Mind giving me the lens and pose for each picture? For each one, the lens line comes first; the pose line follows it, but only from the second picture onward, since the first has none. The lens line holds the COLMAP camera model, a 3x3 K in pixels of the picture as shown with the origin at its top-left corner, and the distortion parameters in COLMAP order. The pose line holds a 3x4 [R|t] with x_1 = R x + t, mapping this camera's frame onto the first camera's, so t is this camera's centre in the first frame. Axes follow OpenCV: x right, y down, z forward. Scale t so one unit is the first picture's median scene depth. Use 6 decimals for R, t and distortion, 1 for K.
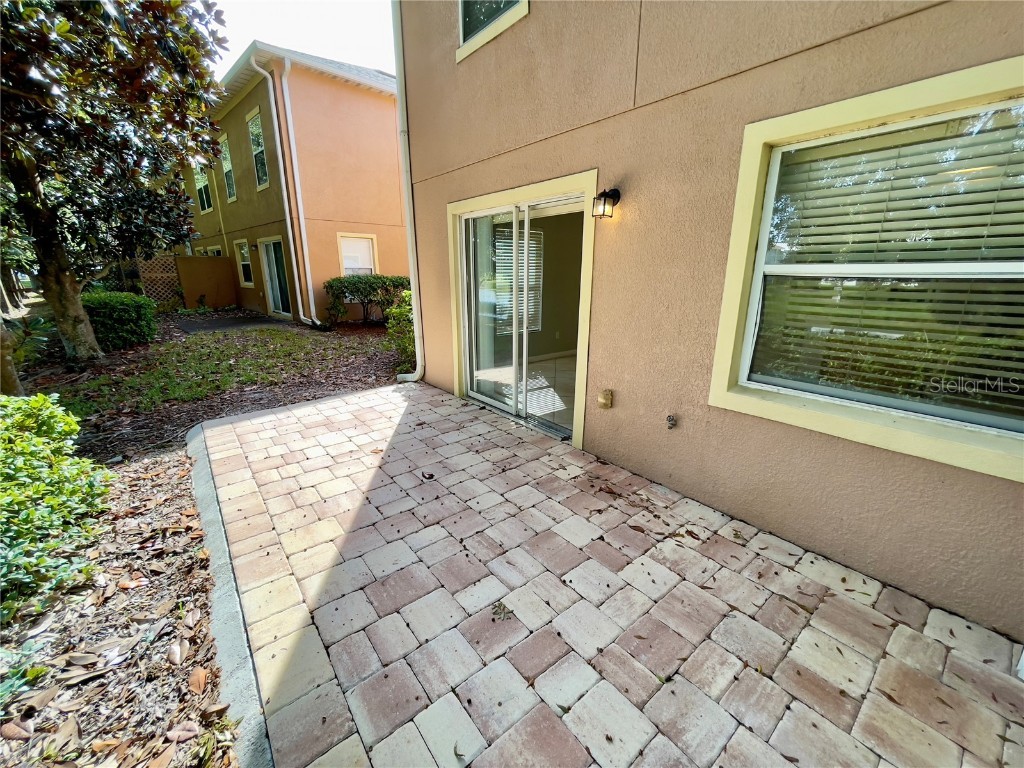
lens RADIAL K [[415.1, 0, 507.7], [0, 415.1, 387.9], [0, 0, 1]] dist [-0.019441, 0.012729]
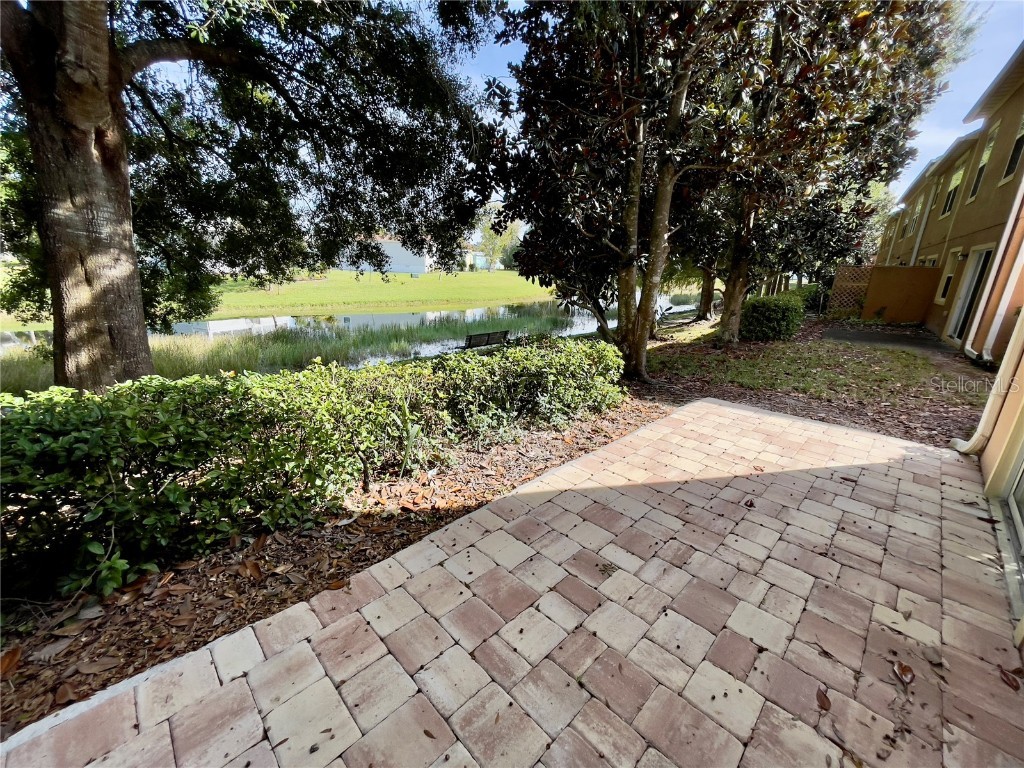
lens RADIAL K [[415.1, 0, 507.7], [0, 415.1, 387.9], [0, 0, 1]] dist [-0.019441, 0.012729]
pose [[0.102102, 0.286583, -0.952599, 0.590049], [-0.301919, 0.921361, 0.244824, -0.100906], [0.947850, 0.262611, 0.180598, 0.218076]]
